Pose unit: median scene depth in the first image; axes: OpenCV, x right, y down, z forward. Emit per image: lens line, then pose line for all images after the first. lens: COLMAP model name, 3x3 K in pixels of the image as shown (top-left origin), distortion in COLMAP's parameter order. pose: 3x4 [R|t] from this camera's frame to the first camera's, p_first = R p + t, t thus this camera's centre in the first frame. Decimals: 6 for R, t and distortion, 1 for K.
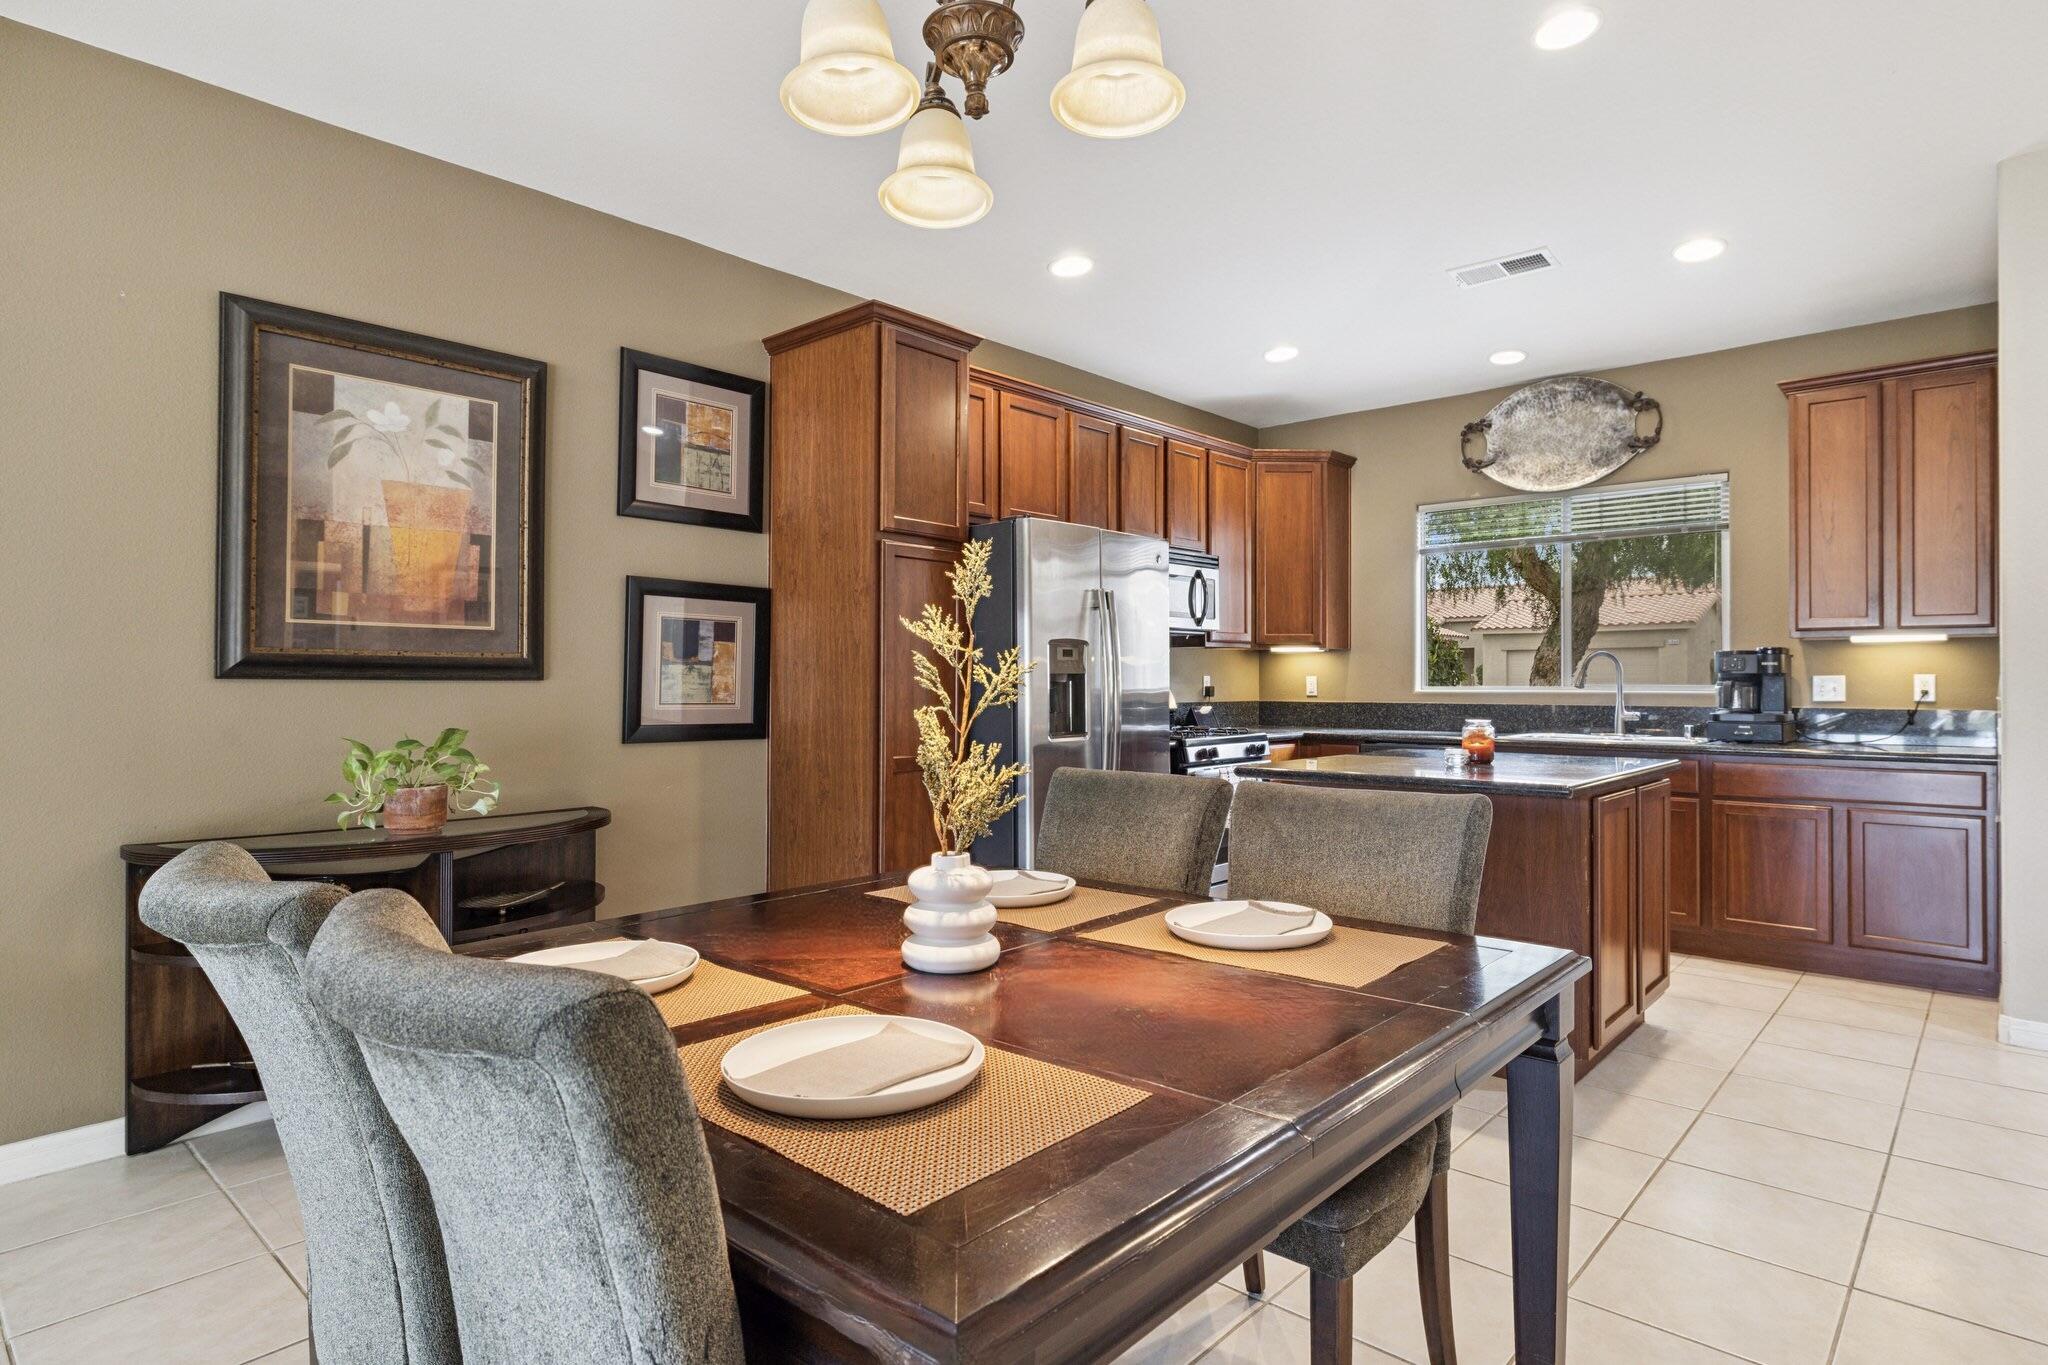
lens RADIAL K [[1096.3, 0, 1030.9], [0, 1096.3, 674.0], [0, 0, 1]] dist [-0.002440, -0.000866]
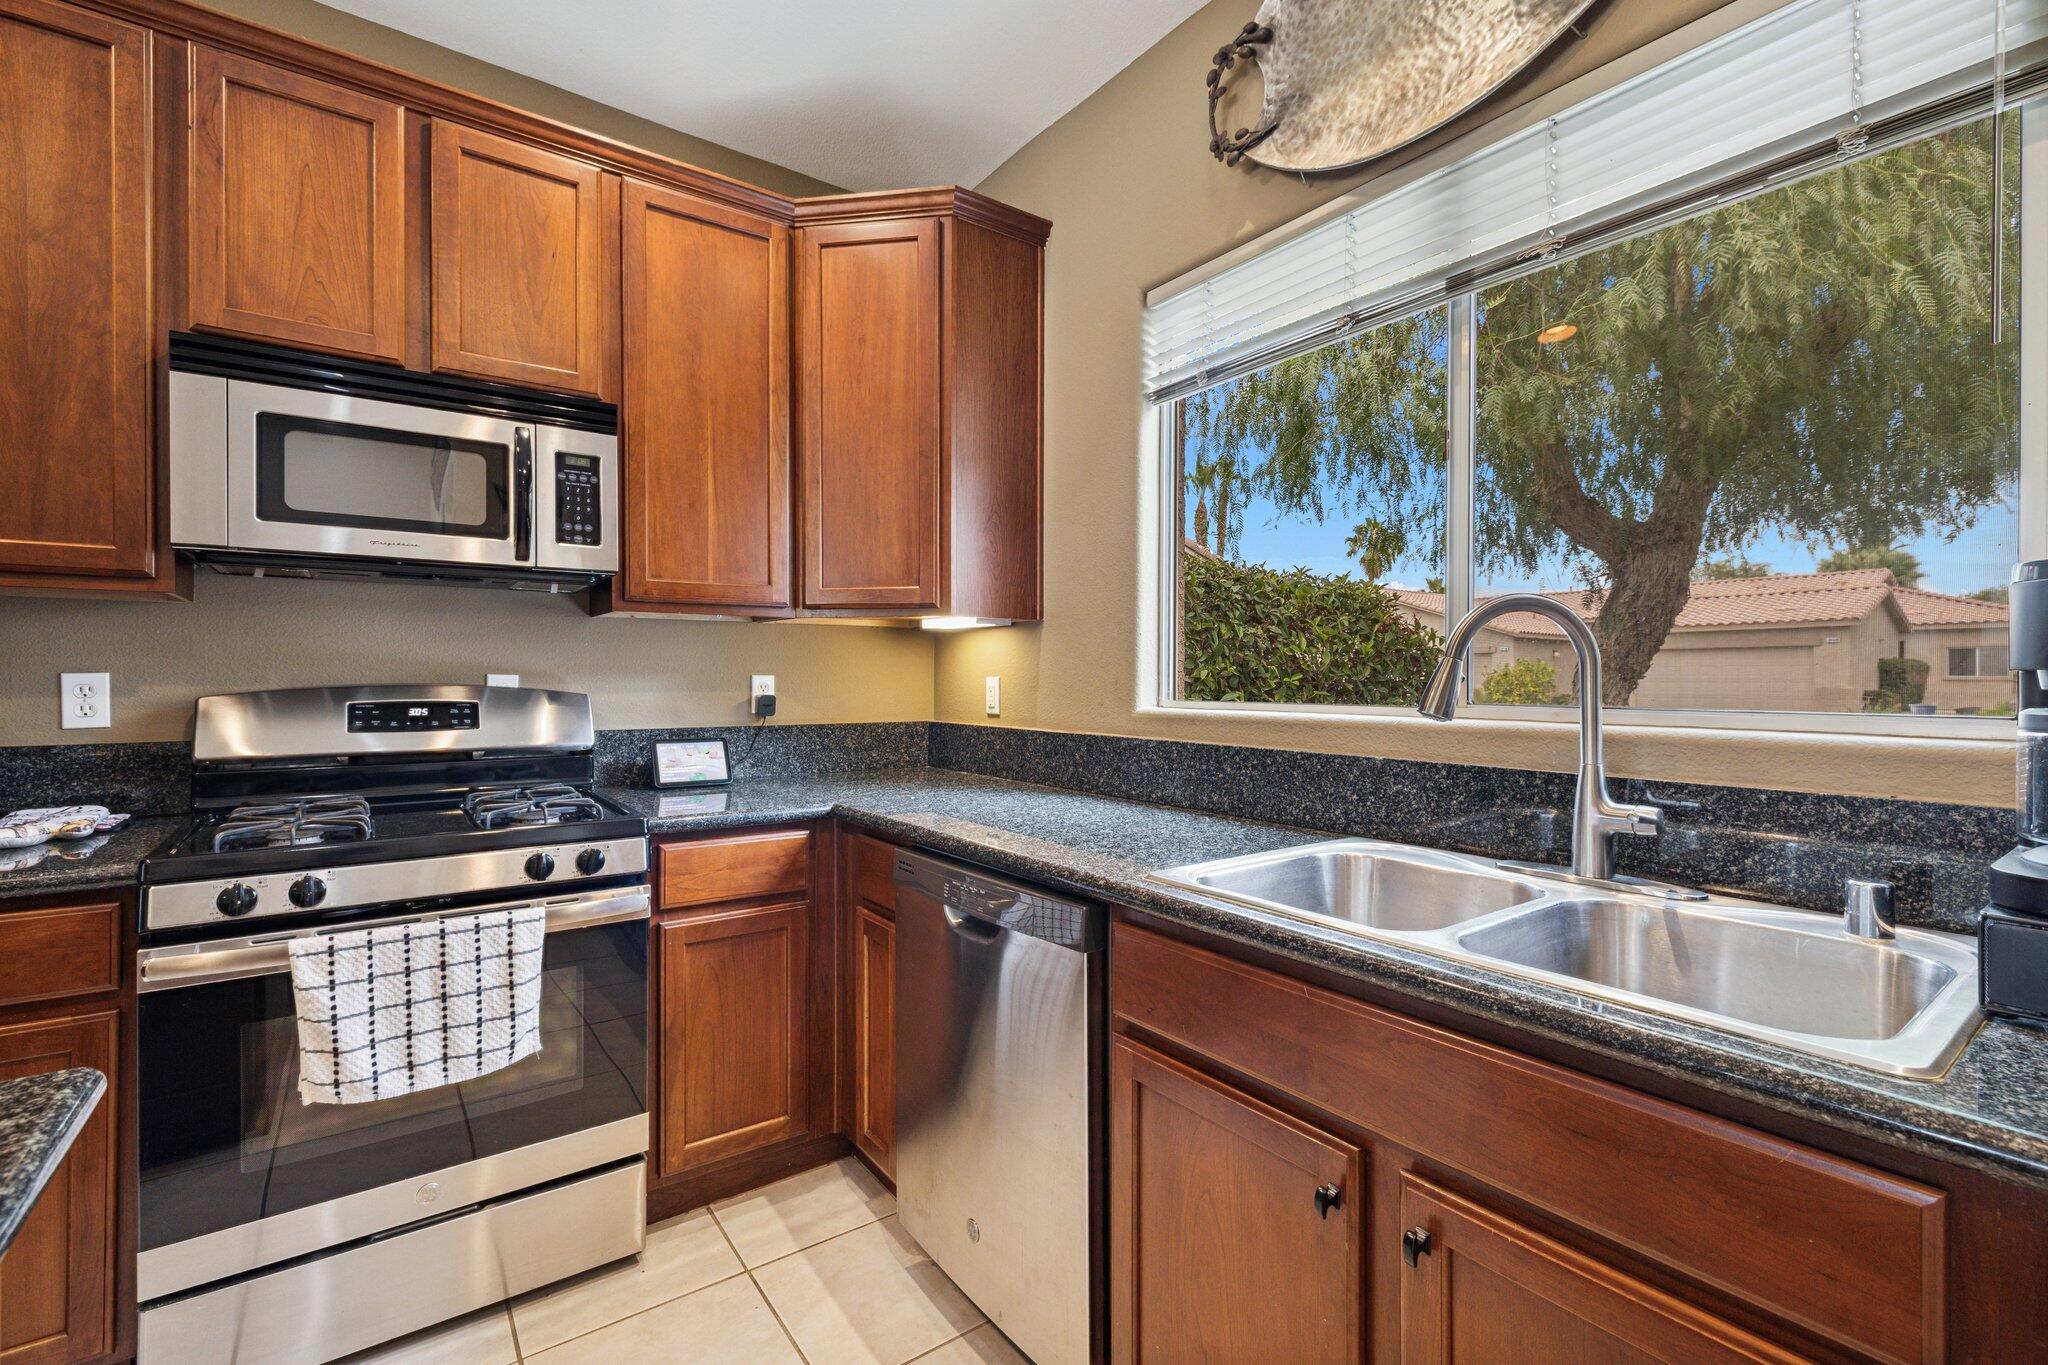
lens RADIAL K [[899.0, 0, 1017.8], [0, 899.0, 680.0], [0, 0, 1]] dist [0.000920, -0.000560]
pose [[0.978911, 0.003107, -0.204265, 0.482345], [-0.001594, 0.999970, 0.007572, 0.000689], [0.204282, -0.007086, 0.978886, 0.808399]]
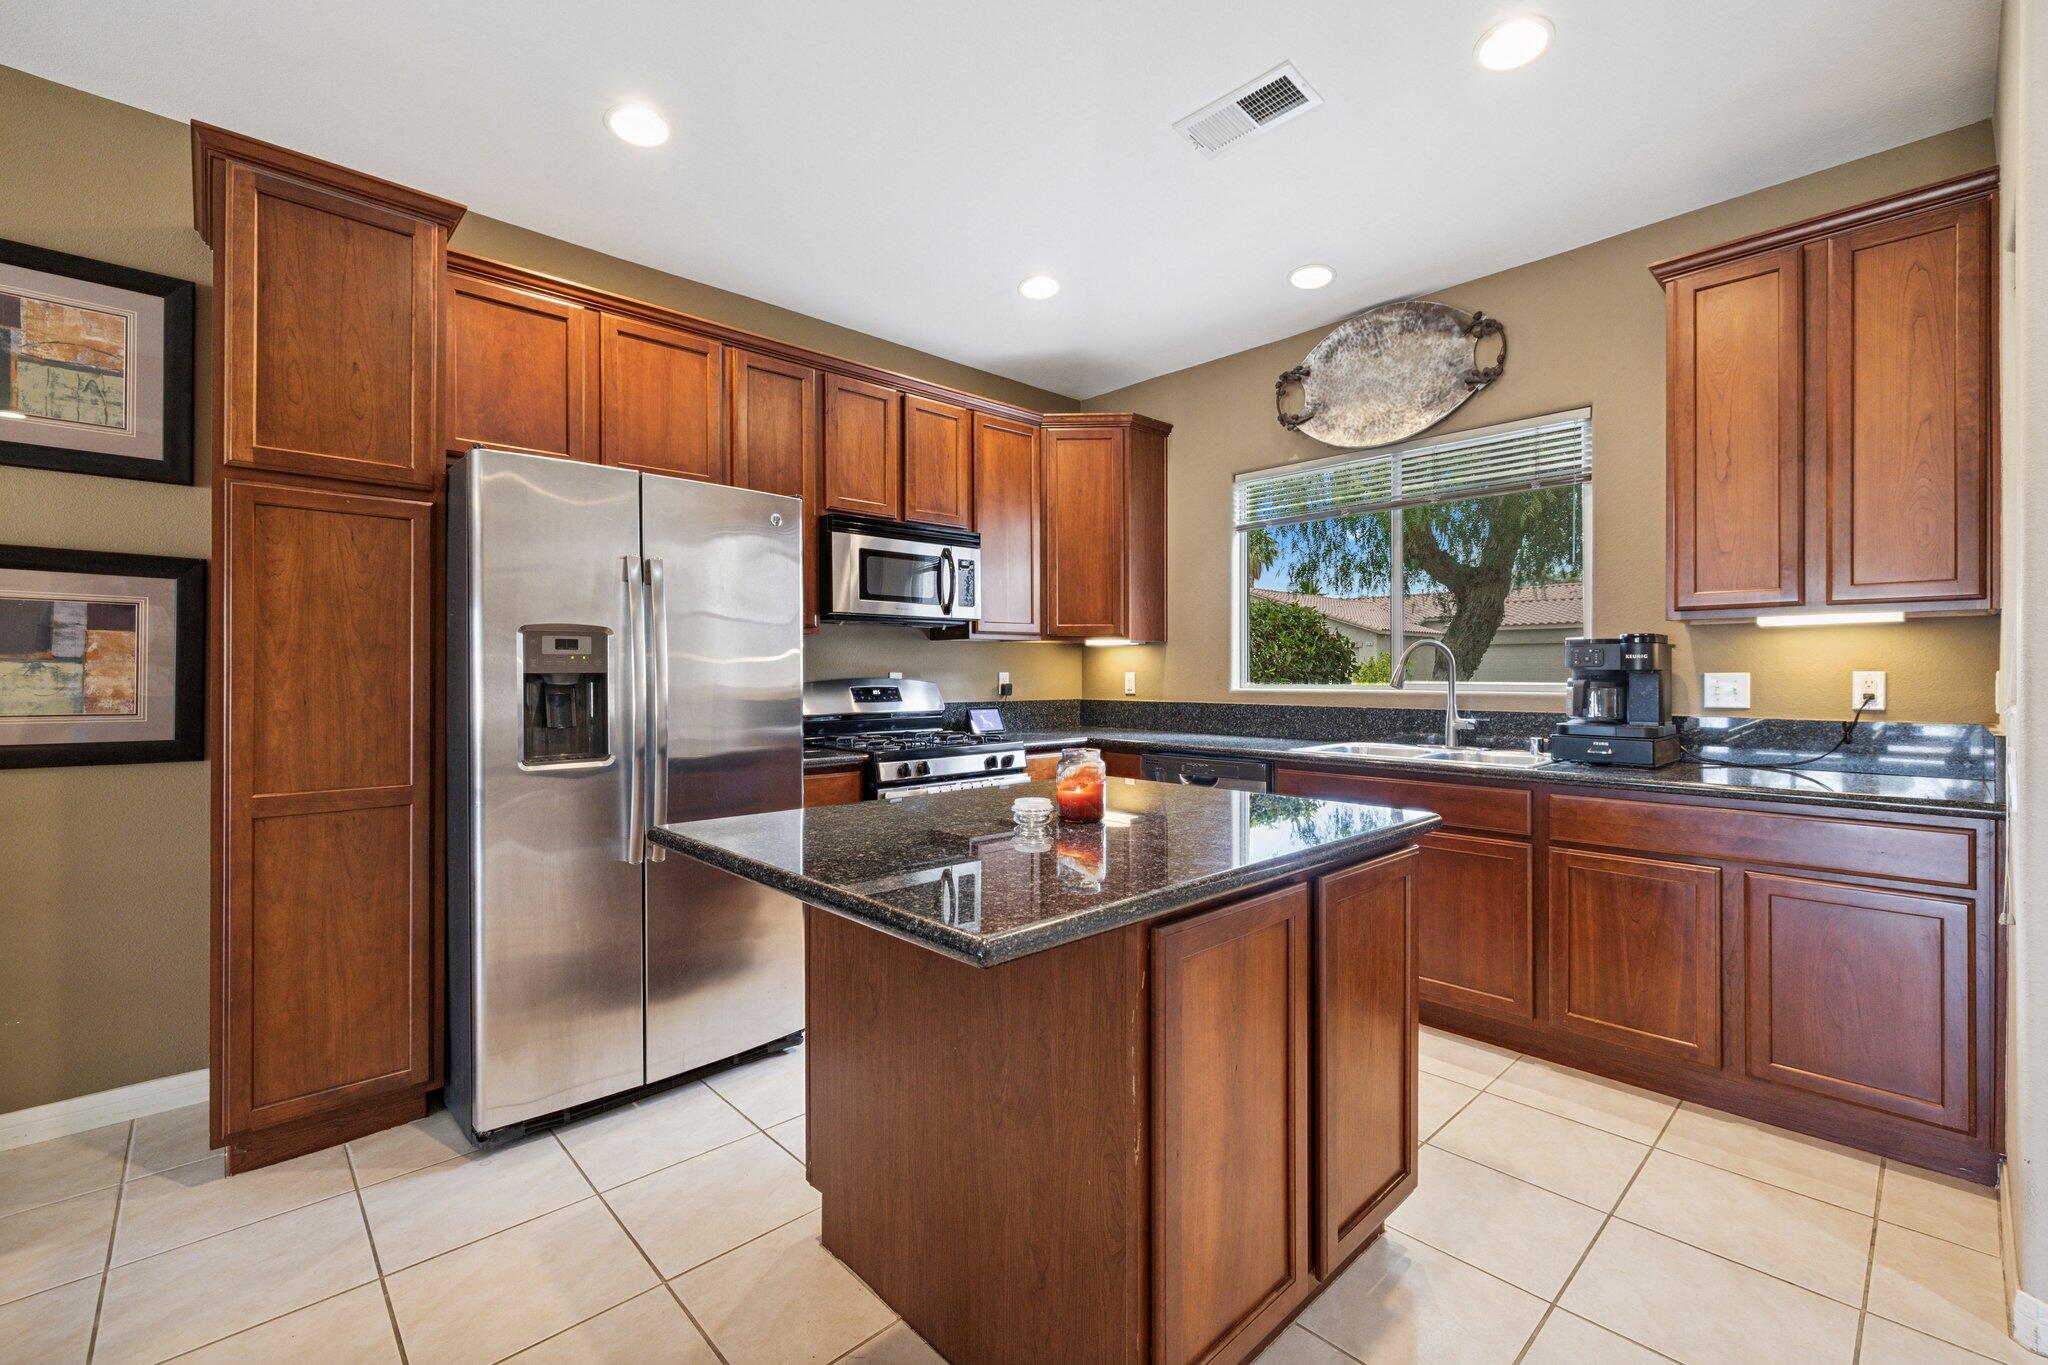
lens RADIAL K [[871.5, 0, 1023.9], [0, 871.5, 672.0], [0, 0, 1]] dist [-0.000204, 0.000422]
pose [[0.996610, -0.001457, -0.082256, 0.311877], [0.001925, 0.999982, 0.005617, -0.003190], [0.082247, -0.005756, 0.996595, 0.384822]]
